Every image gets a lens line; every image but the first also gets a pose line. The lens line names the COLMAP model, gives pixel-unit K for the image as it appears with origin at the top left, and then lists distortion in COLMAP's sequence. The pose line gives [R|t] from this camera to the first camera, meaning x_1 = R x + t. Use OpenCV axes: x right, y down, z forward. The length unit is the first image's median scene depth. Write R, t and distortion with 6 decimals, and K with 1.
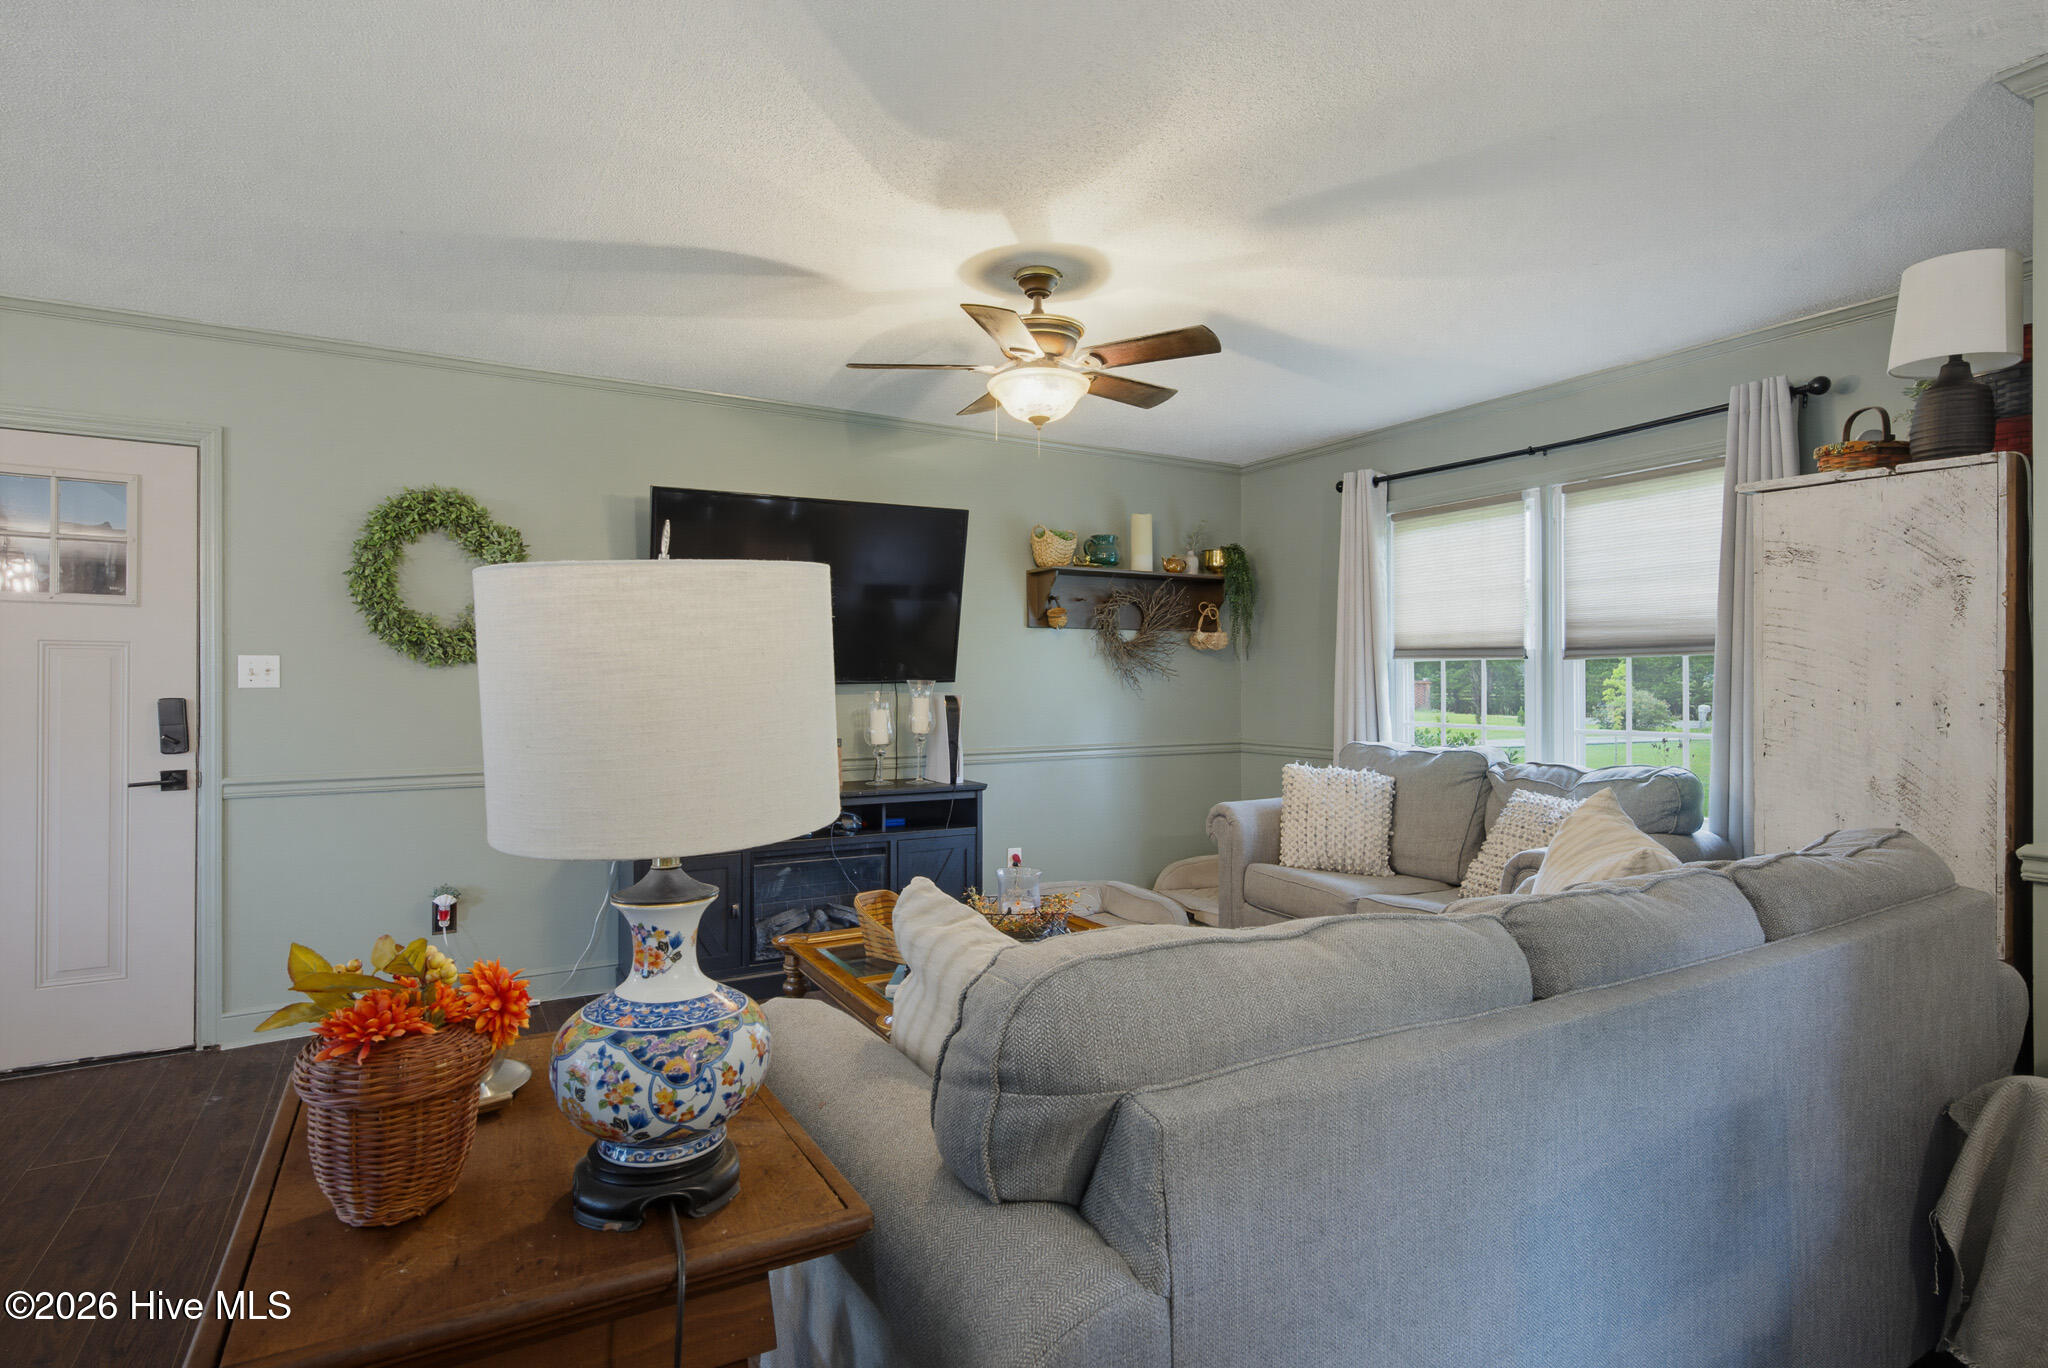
lens RADIAL K [[1039.4, 0, 1030.5], [0, 1039.4, 684.4], [0, 0, 1]] dist [0.003453, 0.001978]
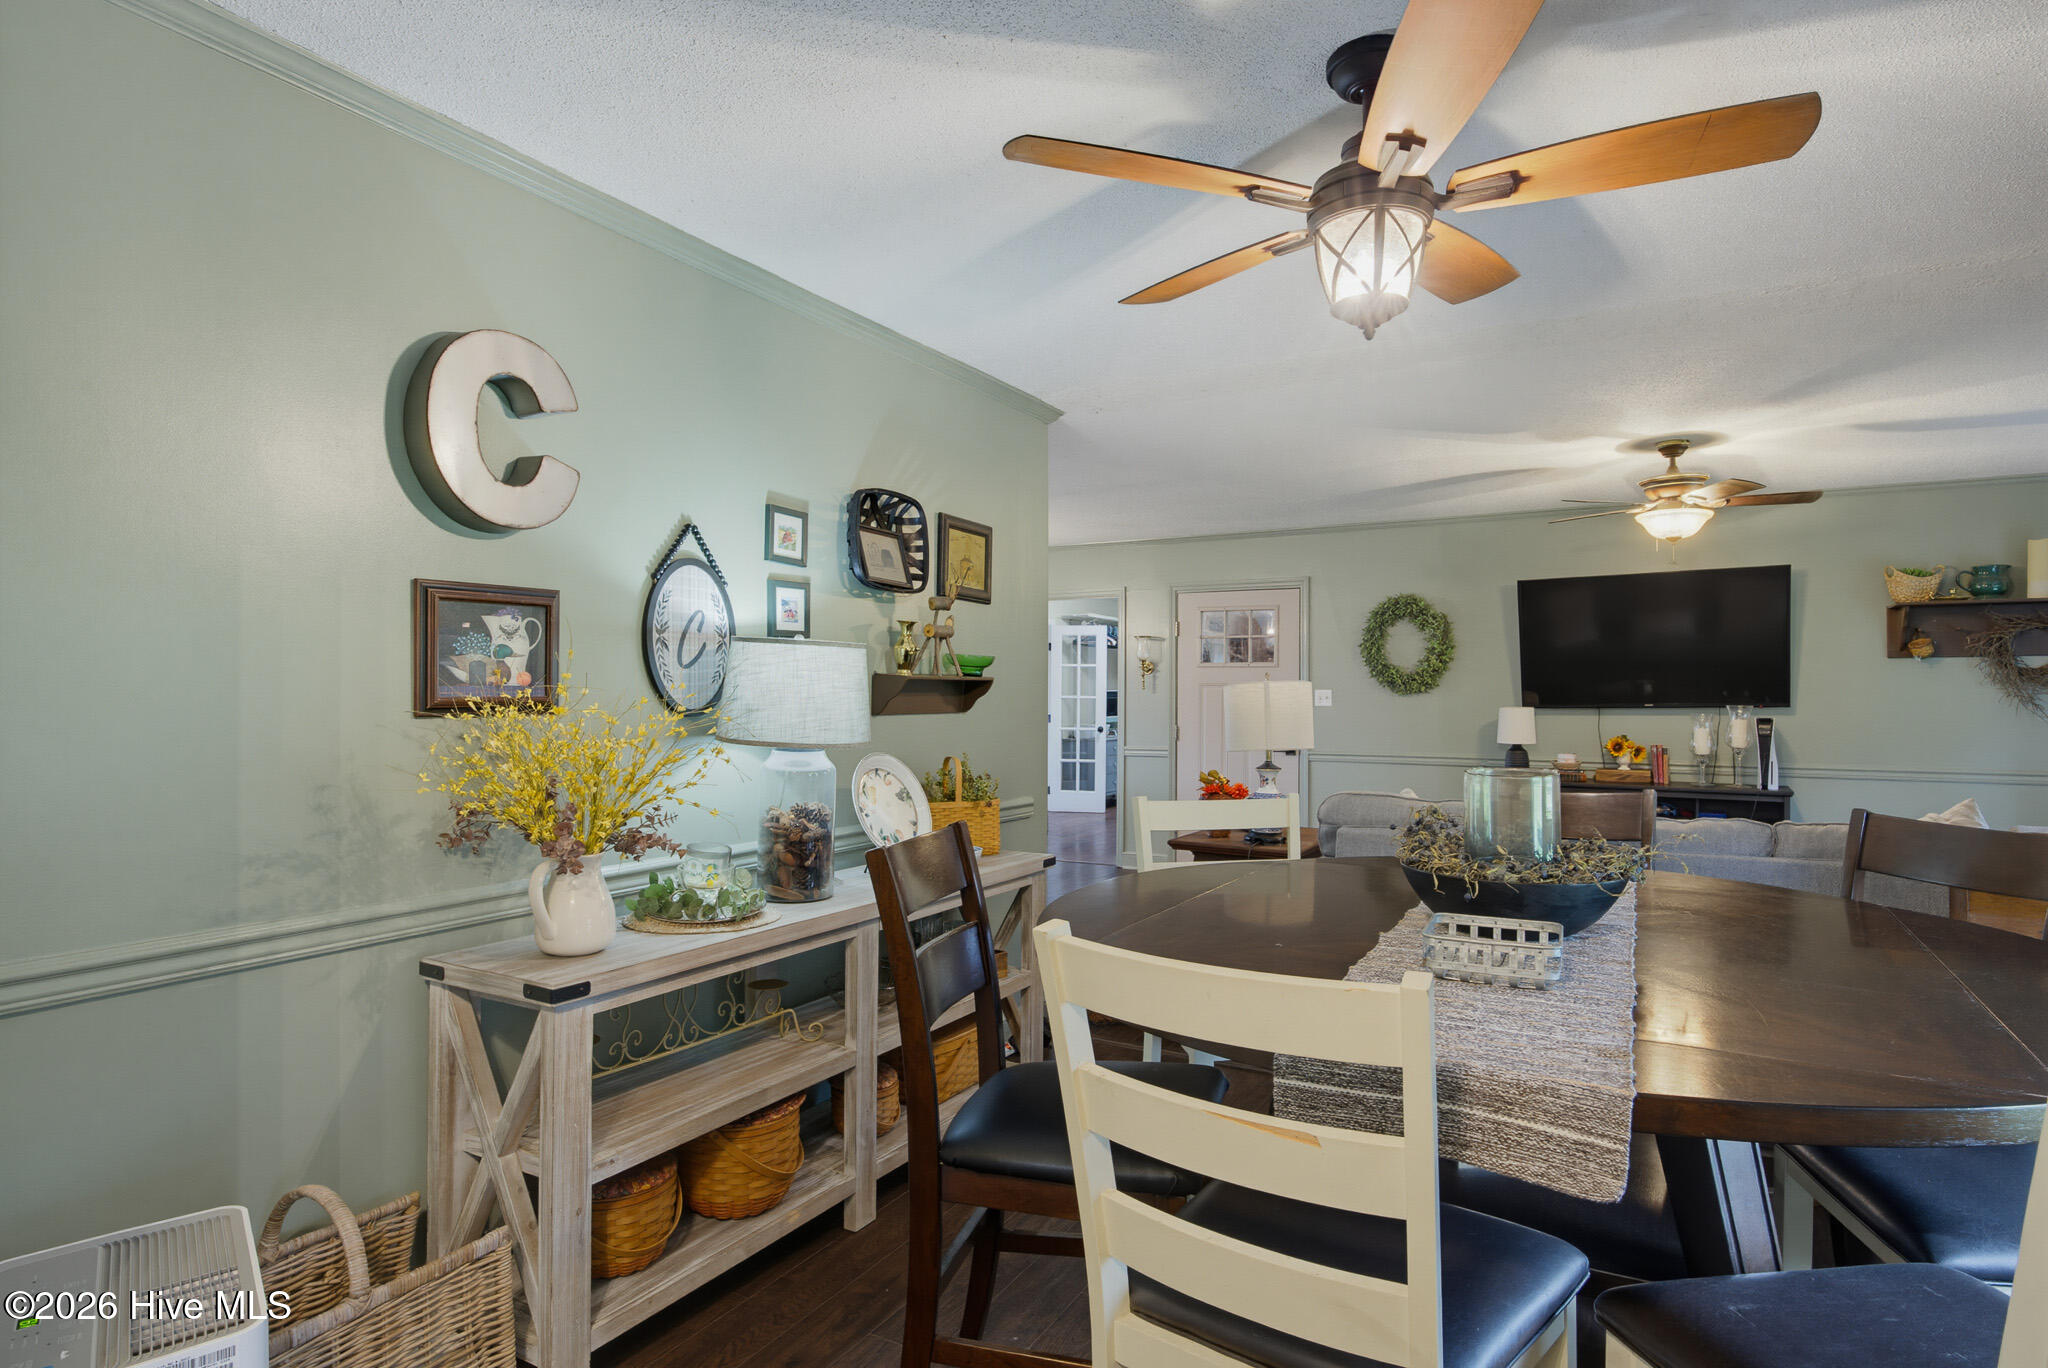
lens RADIAL K [[1099.7, 0, 1032.1], [0, 1099.7, 687.0], [0, 0, 1]] dist [0.004062, 0.001197]
pose [[0.497092, -0.001703, -0.867696, 0.670004], [-0.004085, 0.999982, -0.004302, -0.018329], [0.867688, 0.005683, 0.497077, -0.435115]]
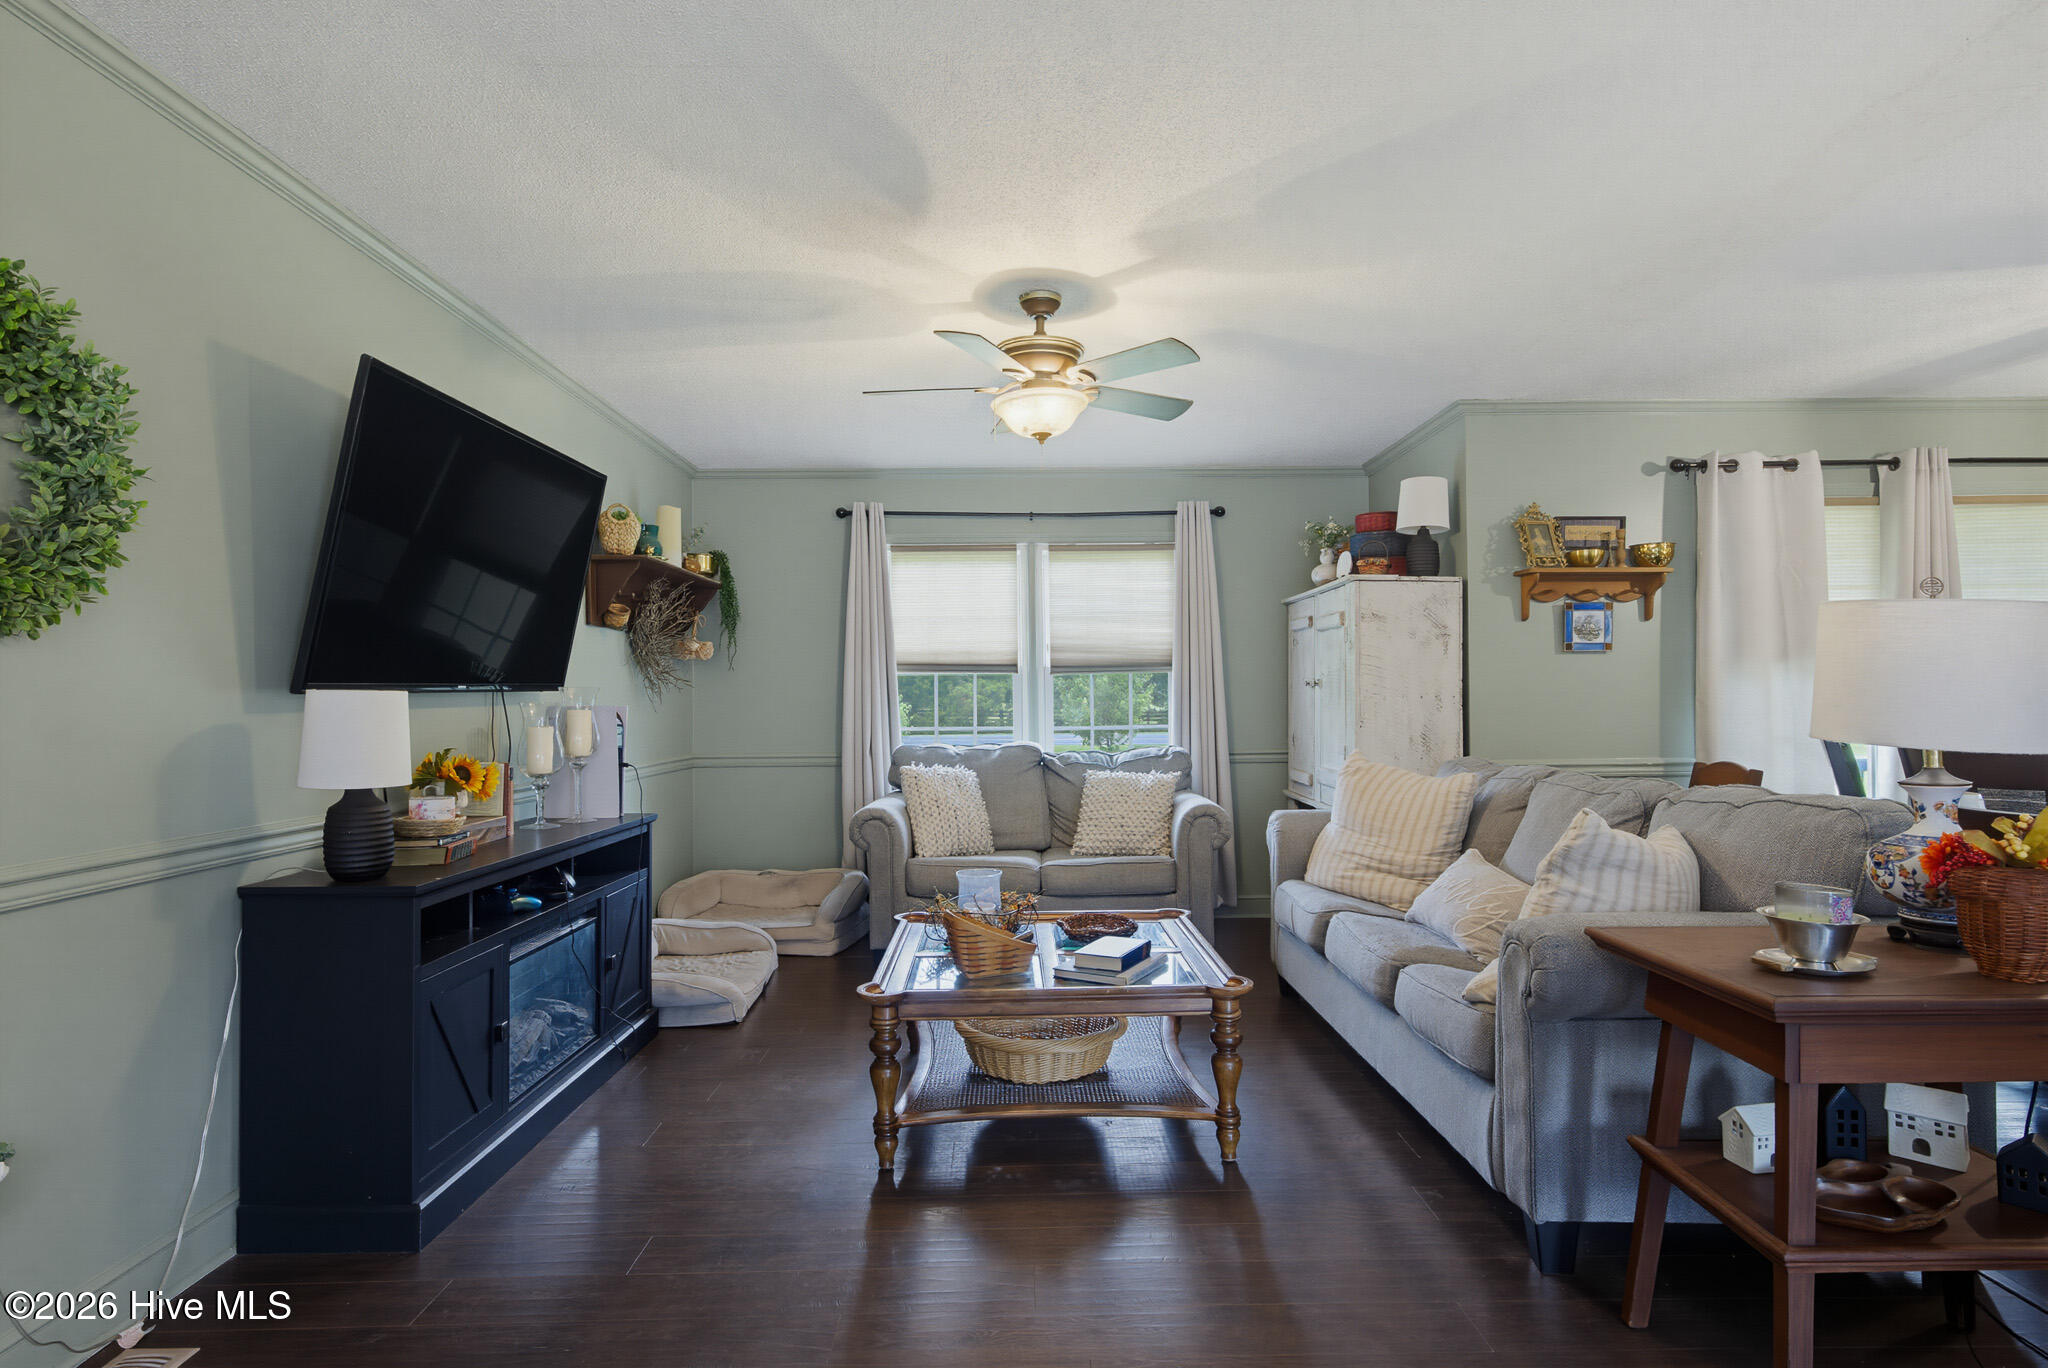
lens RADIAL K [[1039.4, 0, 1030.5], [0, 1039.4, 684.4], [0, 0, 1]] dist [0.003453, 0.001978]
pose [[0.491617, 0.009625, 0.870758, -0.651292], [0.011349, 0.999783, -0.017459, 0.011604], [-0.870737, 0.018465, 0.491402, 0.356202]]
